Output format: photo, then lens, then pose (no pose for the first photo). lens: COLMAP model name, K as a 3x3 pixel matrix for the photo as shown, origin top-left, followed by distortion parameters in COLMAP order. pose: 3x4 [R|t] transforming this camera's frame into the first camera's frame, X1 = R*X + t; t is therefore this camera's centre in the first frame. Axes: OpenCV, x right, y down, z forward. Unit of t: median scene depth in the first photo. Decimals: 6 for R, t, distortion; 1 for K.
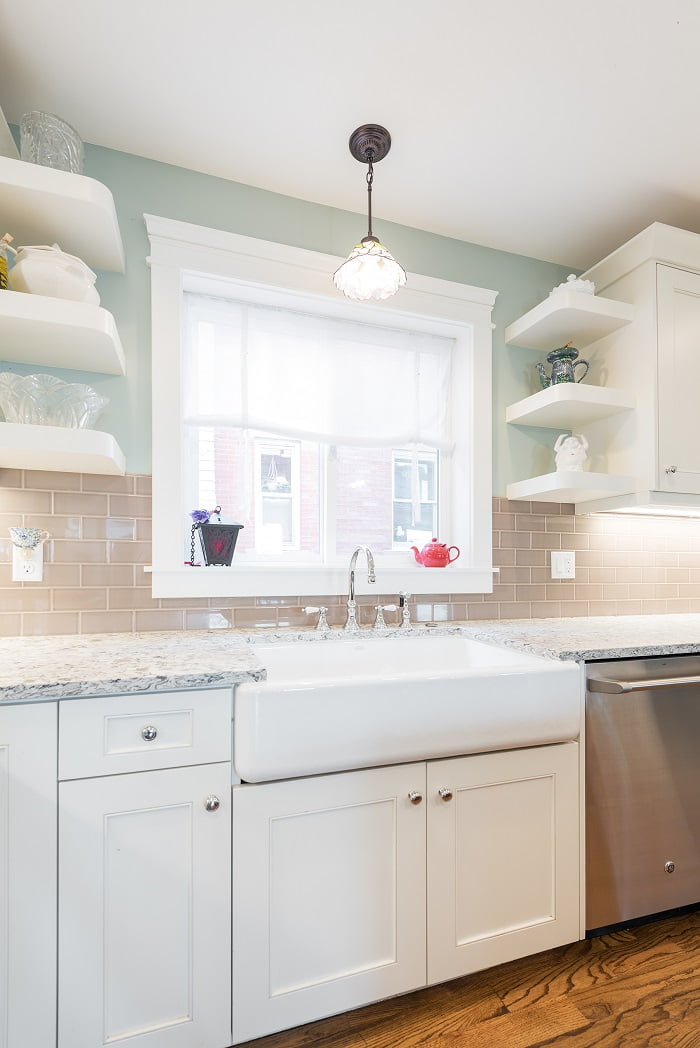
lens RADIAL K [[470.5, 0, 345.4], [0, 470.5, 564.7], [0, 0, 1]] dist [0.001547, 0.000037]
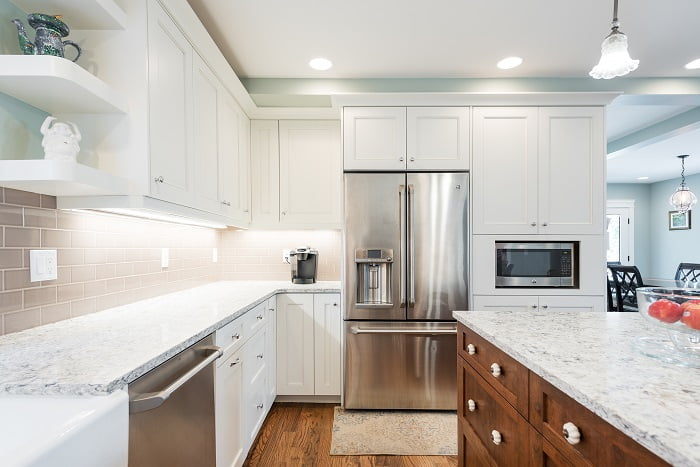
lens RADIAL K [[382.1, 0, 347.8], [0, 382.1, 249.5], [0, 0, 1]] dist [0.000280, -0.001247]
pose [[0.330601, -0.005512, 0.943754, -0.024255], [-0.002821, 0.999973, 0.006829, -0.038246], [-0.943766, -0.004920, 0.330577, 0.251796]]
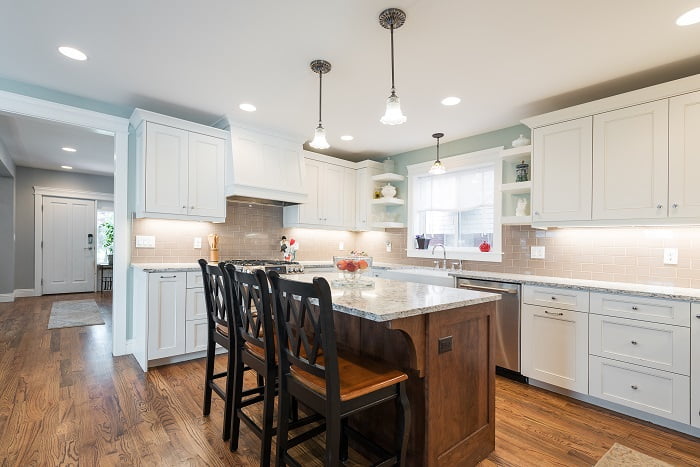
lens RADIAL K [[293.3, 0, 350.0], [0, 293.3, 233.5], [0, 0, 1]] dist [0.000495, -0.000067]
pose [[0.379336, -0.032685, -0.924681, 1.561816], [-0.023061, 0.998731, -0.044763, -0.006419], [0.924971, 0.038304, 0.378101, -0.397741]]
